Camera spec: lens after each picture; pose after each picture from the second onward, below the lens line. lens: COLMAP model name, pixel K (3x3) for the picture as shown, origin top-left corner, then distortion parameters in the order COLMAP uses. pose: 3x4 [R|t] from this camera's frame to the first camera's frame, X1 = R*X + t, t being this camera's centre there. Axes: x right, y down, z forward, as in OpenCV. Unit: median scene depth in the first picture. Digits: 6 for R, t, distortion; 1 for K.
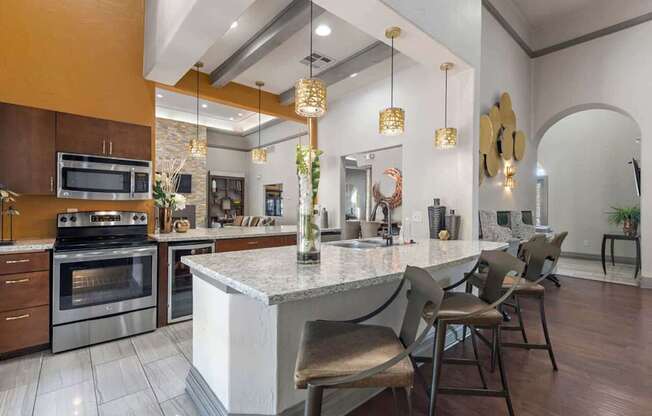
lens RADIAL K [[296.2, 0, 325.8], [0, 296.2, 208.3], [0, 0, 1]] dist [-0.000008, 0.000000]
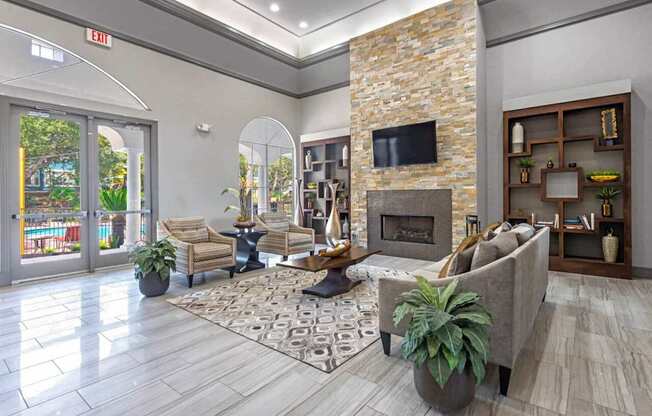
lens RADIAL K [[321.6, 0, 325.6], [0, 321.6, 203.3], [0, 0, 1]] dist [0.002093, 0.000328]
pose [[0.178320, 0.011782, -0.983902, -0.006760], [0.006178, 0.999895, 0.013093, 0.002336], [0.983953, -0.008413, 0.178229, 0.677512]]
